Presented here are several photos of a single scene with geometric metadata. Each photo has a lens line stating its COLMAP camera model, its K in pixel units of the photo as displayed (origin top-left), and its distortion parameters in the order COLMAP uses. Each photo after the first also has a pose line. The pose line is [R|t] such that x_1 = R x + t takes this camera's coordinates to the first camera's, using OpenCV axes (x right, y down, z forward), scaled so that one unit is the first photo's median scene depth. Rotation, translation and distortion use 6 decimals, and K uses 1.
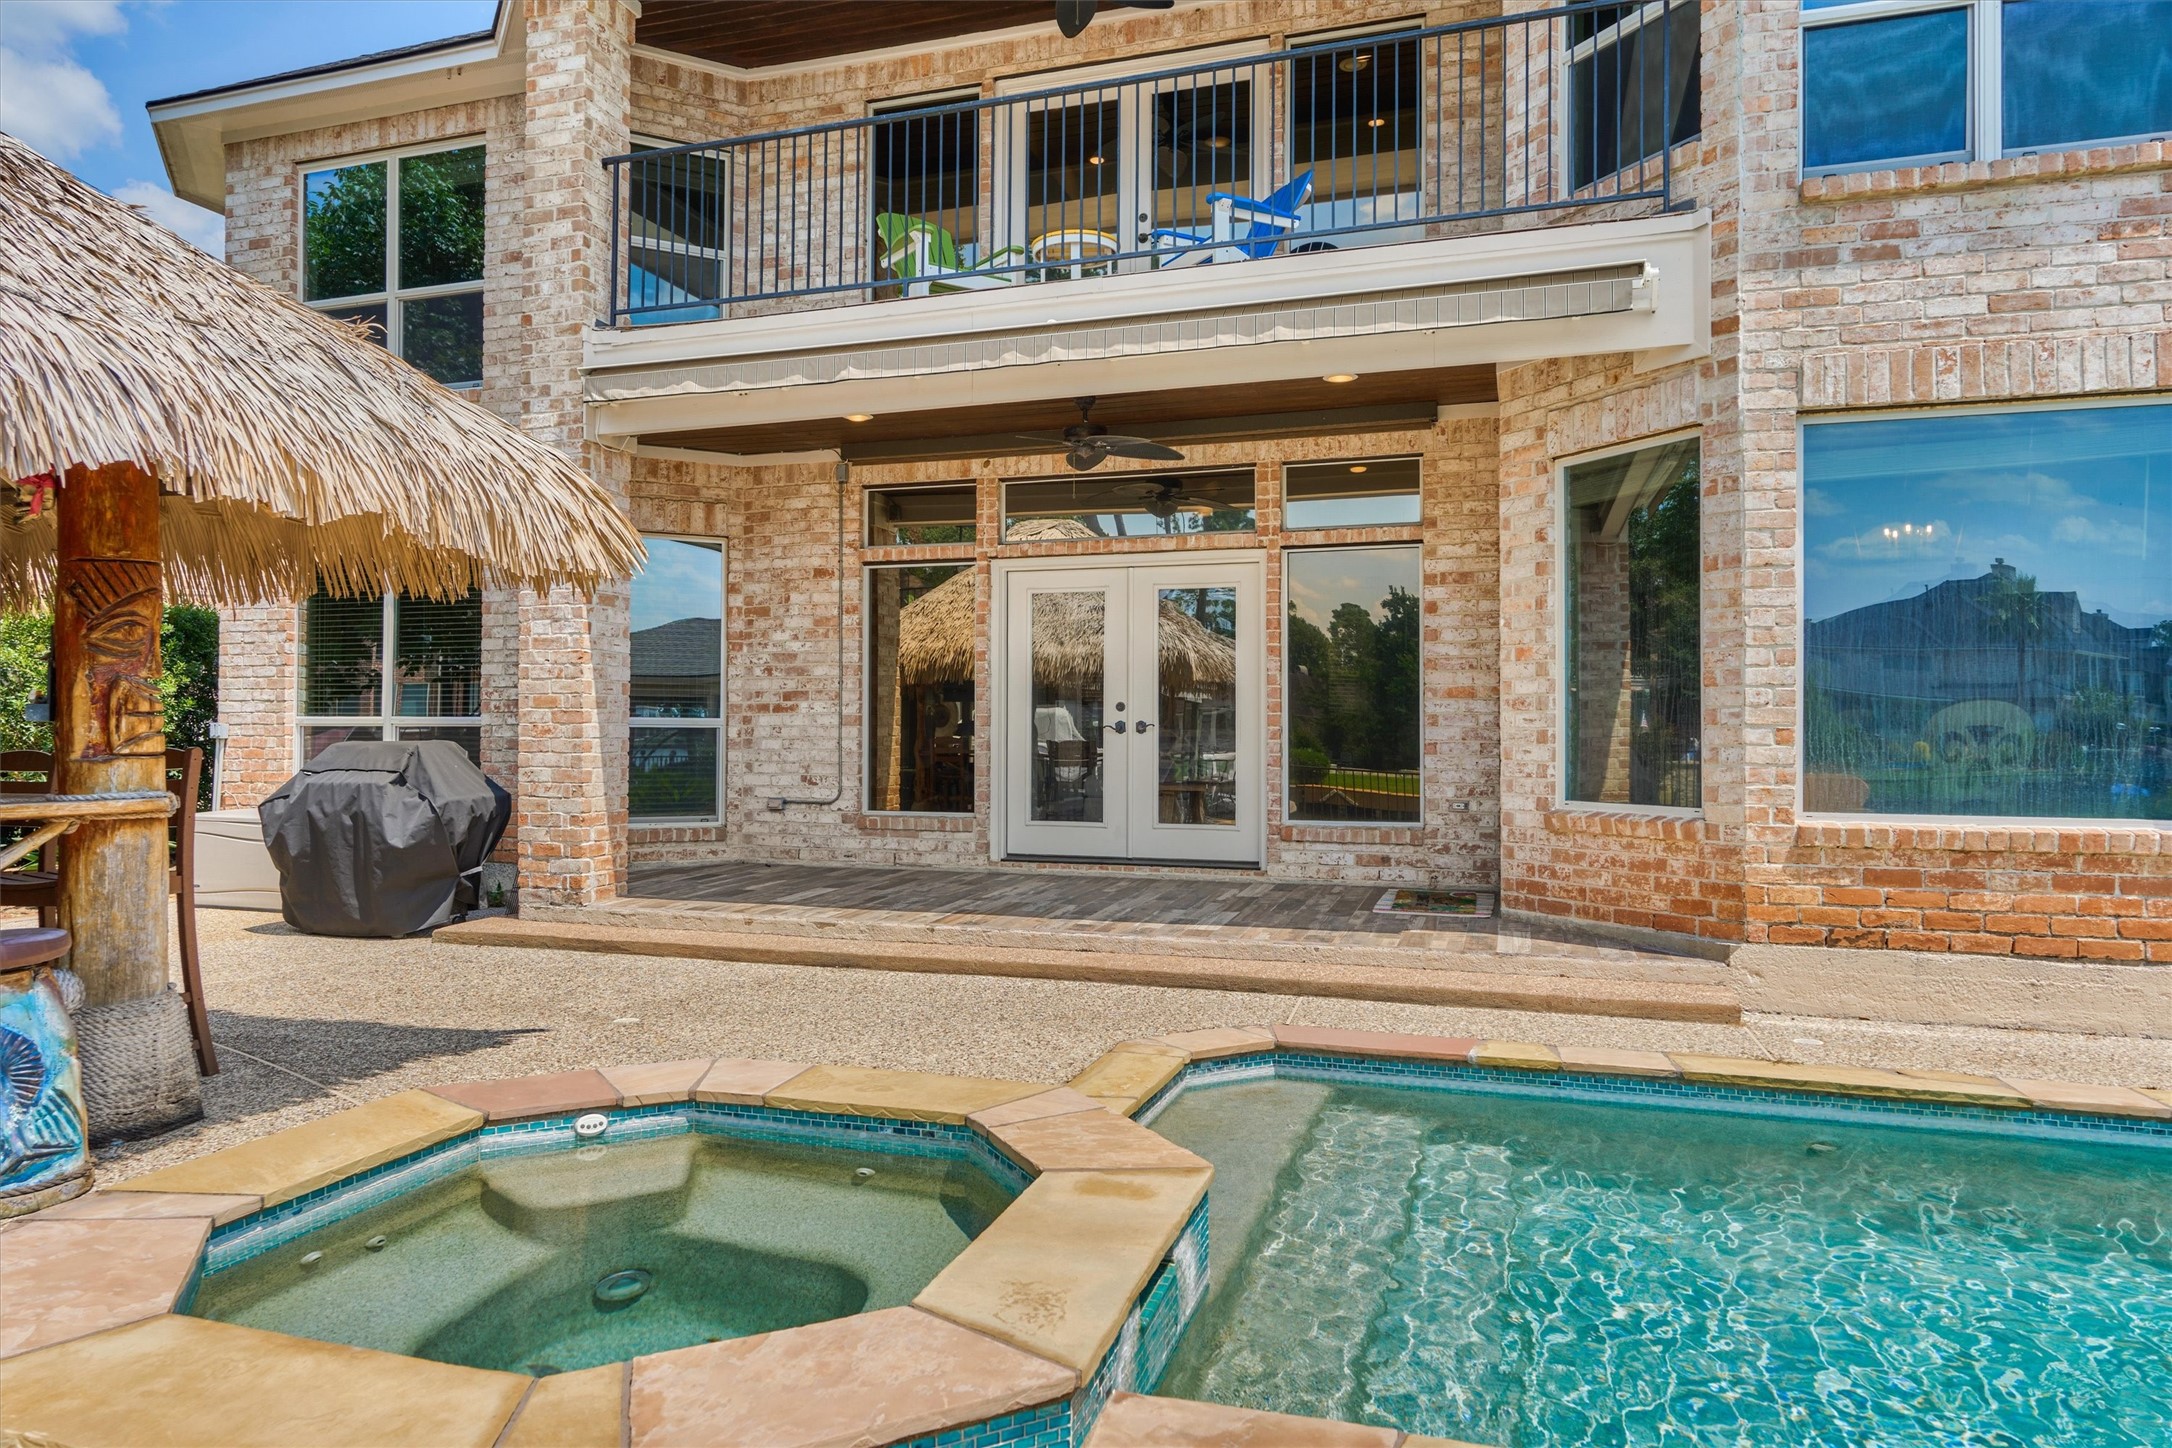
lens RADIAL K [[1398.2, 0, 1086.0], [0, 1398.2, 724.0], [0, 0, 1]] dist [-0.006193, -0.000167]
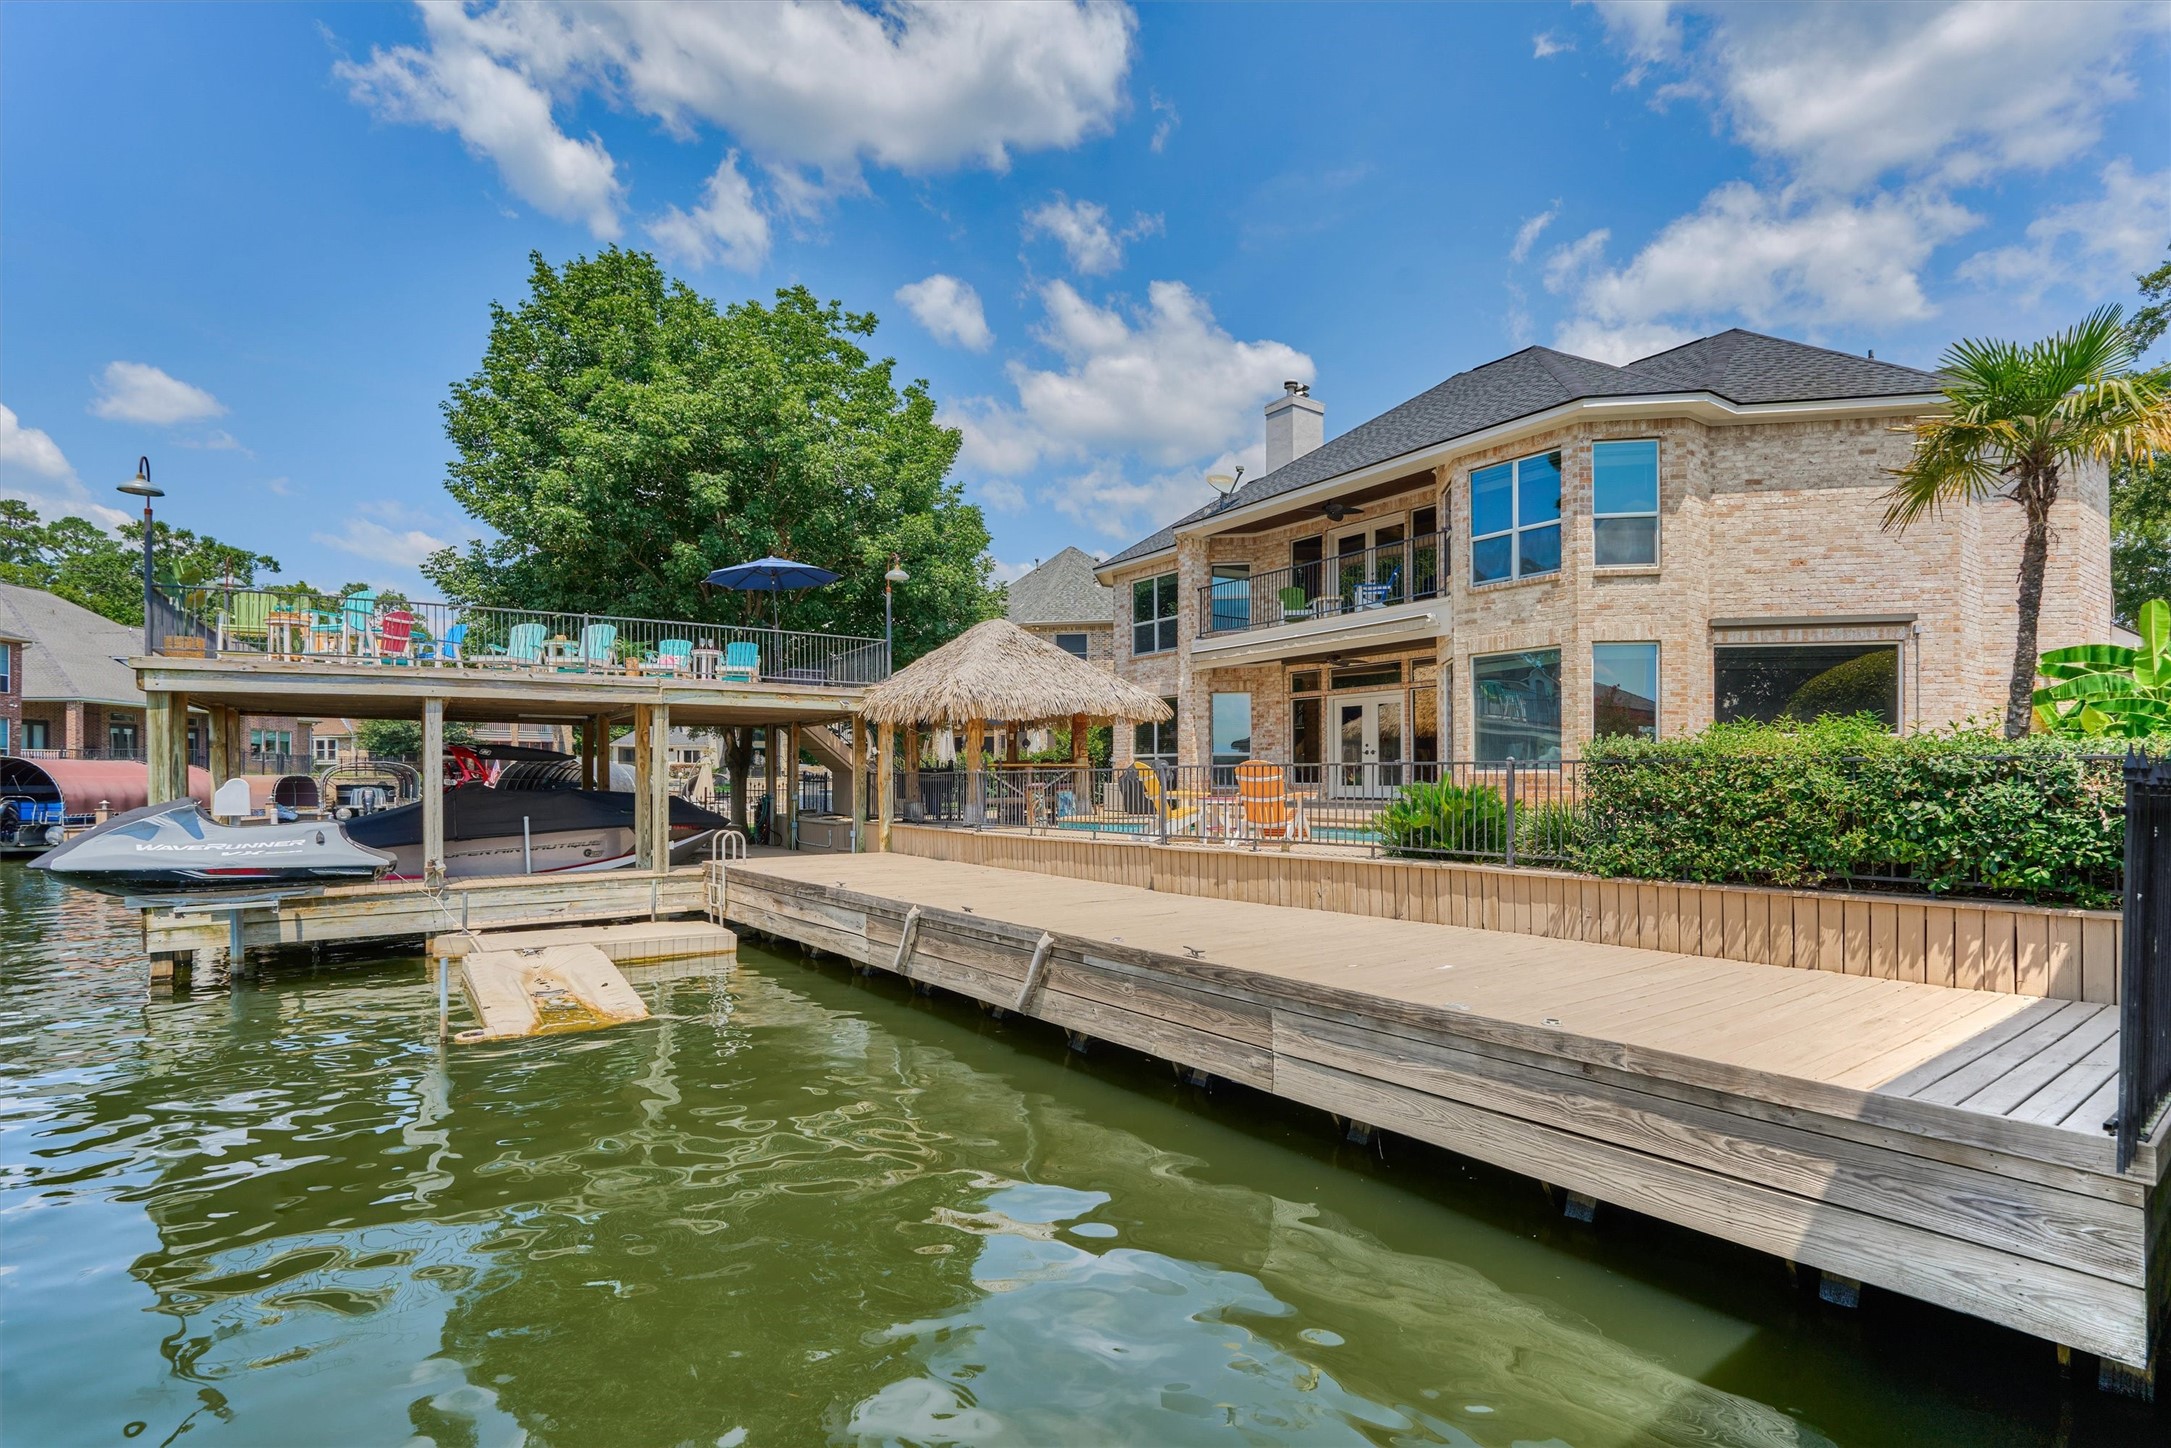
lens RADIAL K [[1049.7, 0, 1088.7], [0, 1049.7, 726.3], [0, 0, 1]] dist [0.000162, 0.000186]
pose [[0.814311, -0.038175, -0.579172, 0.849656], [0.012531, 0.998758, -0.048213, 0.049885], [0.580293, 0.032003, 0.813778, -1.154053]]
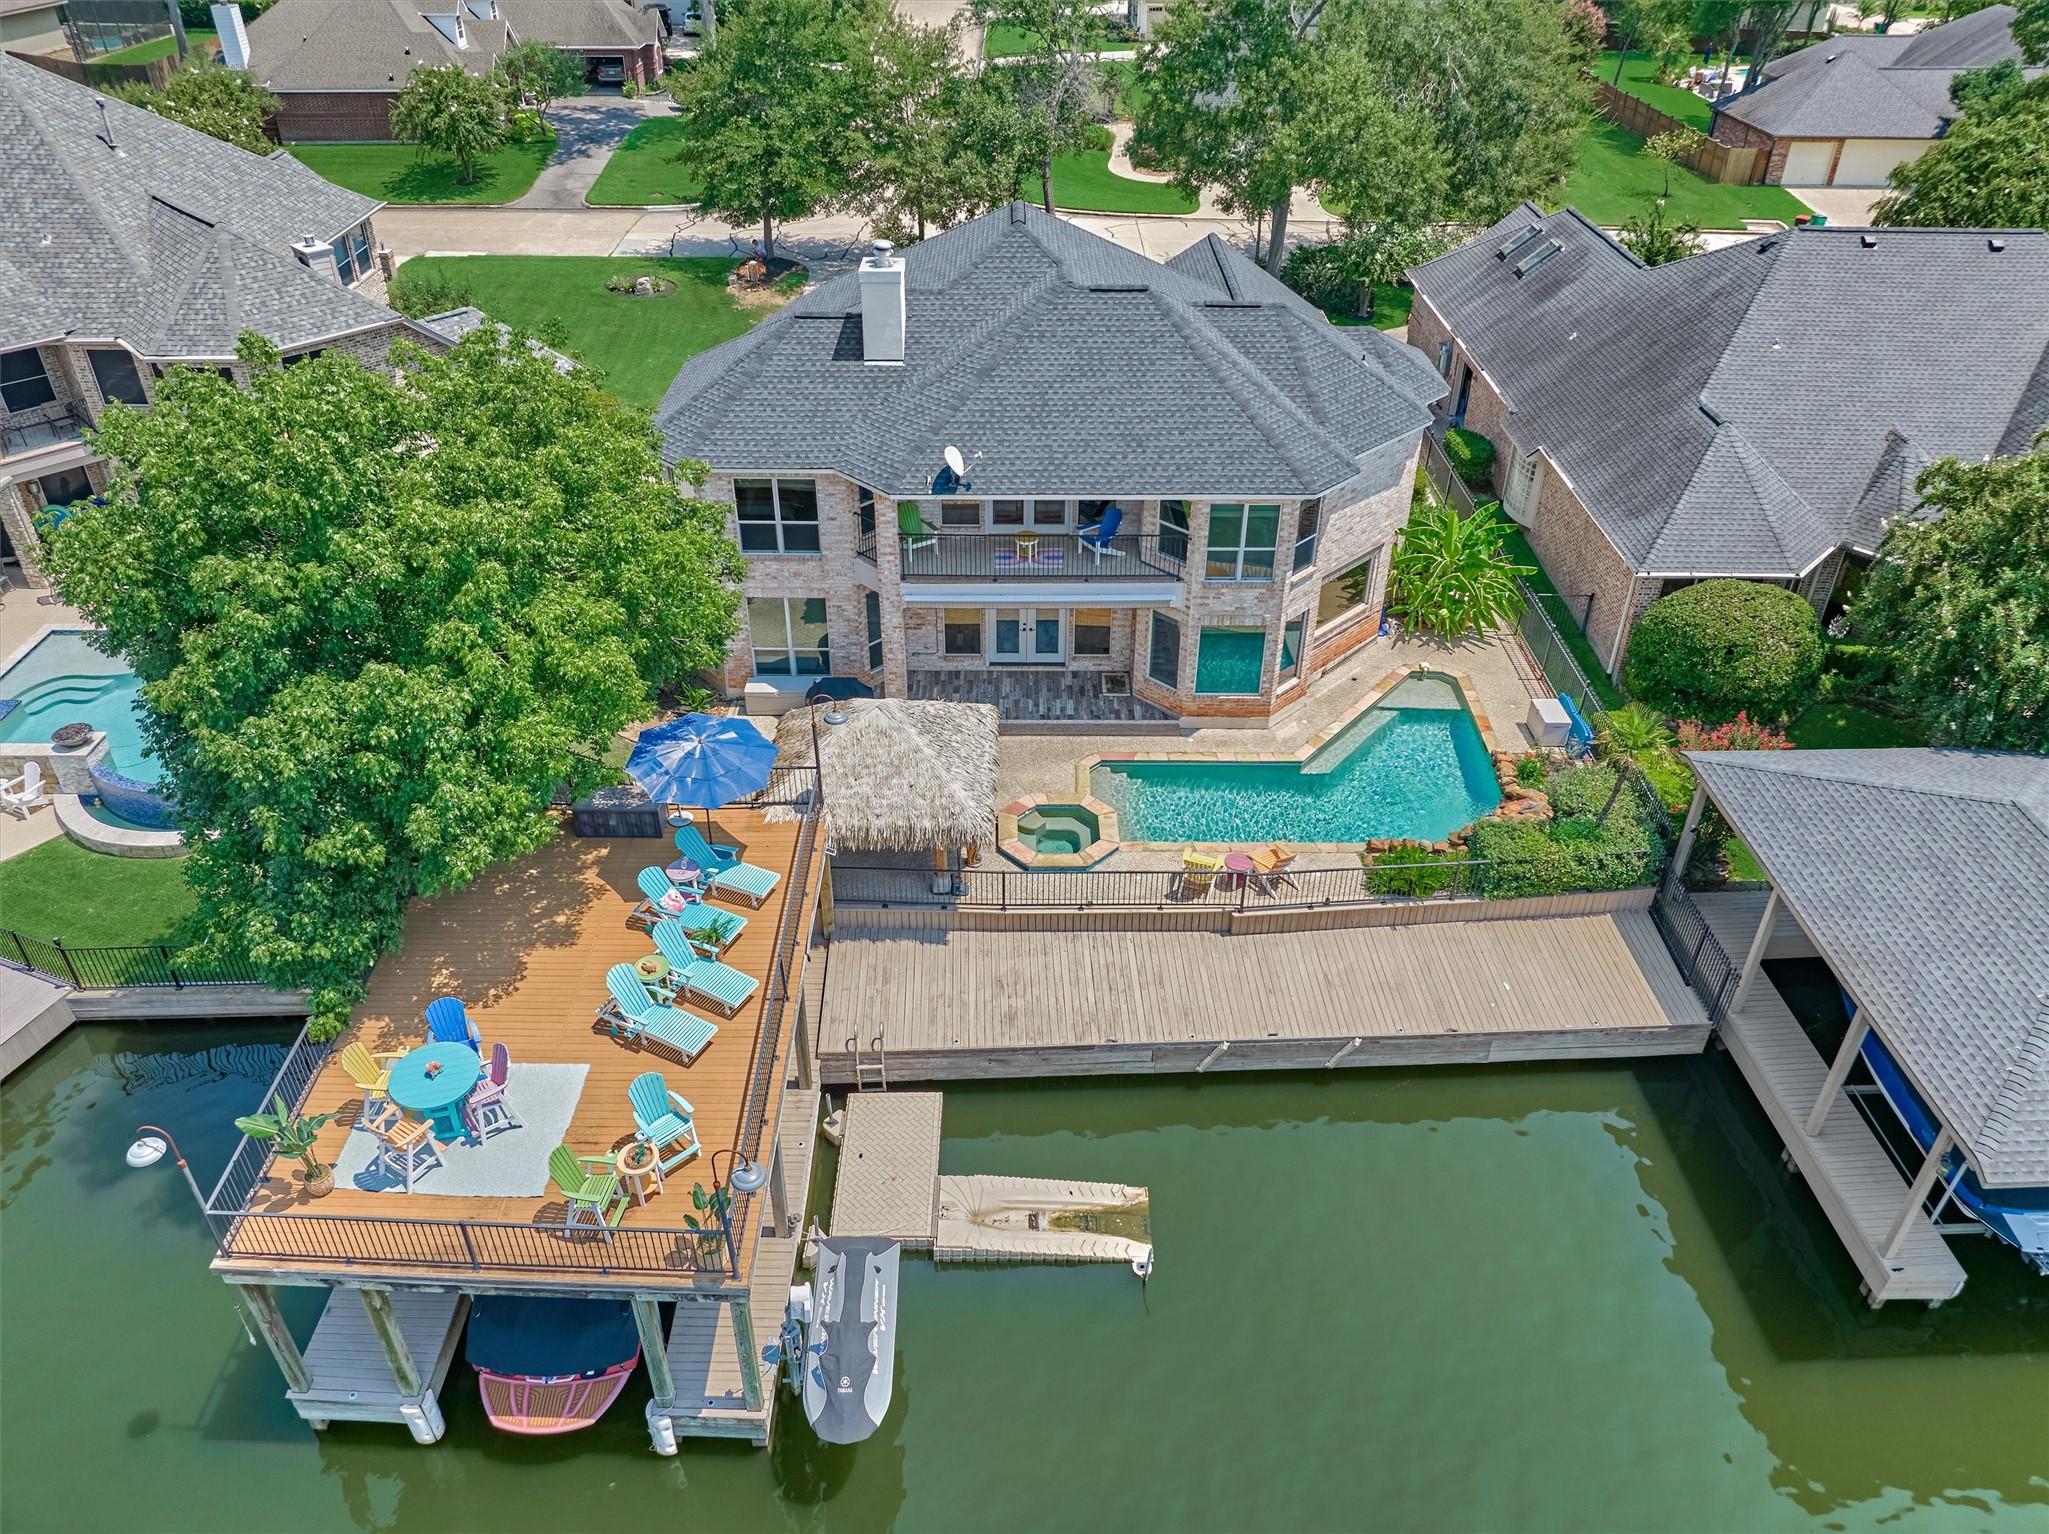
lens RADIAL K [[1424.9, 0, 1024.5], [0, 1424.9, 767.0], [0, 0, 1]] dist [-0.031397, 0.007240]
pose [[0.945819, -0.182008, 0.268885, -1.038588], [-0.006128, 0.817965, 0.575235, -1.842130], [-0.324636, -0.545716, 0.772531, -2.022044]]
